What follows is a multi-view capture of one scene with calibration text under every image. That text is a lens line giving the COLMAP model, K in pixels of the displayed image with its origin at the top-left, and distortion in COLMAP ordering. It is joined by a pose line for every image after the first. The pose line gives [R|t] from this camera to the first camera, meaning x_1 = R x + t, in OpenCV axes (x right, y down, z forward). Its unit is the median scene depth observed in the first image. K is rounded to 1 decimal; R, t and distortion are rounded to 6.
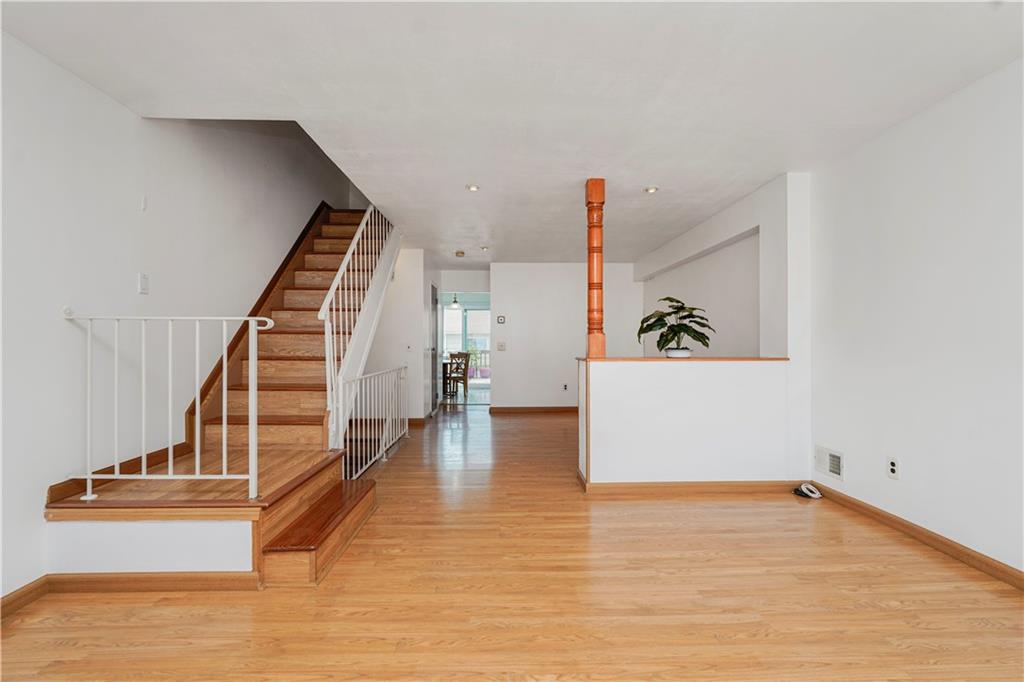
lens RADIAL K [[482.5, 0, 512.0], [0, 482.5, 341.0], [0, 0, 1]] dist [-0.015345, 0.012483]
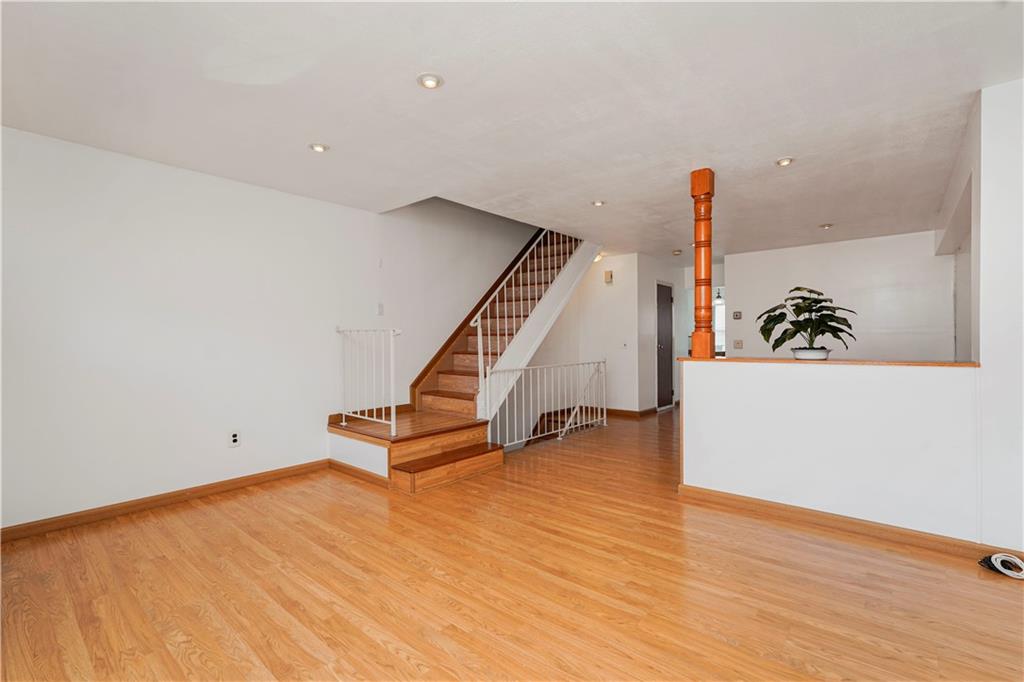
lens RADIAL K [[473.7, 0, 489.7], [0, 473.7, 341.8], [0, 0, 1]] dist [-0.000399, 0.000639]
pose [[0.716810, -0.002351, -0.697265, 0.637161], [0.008826, 0.999945, 0.005702, -0.006315], [0.697213, -0.010241, 0.716791, 0.039453]]
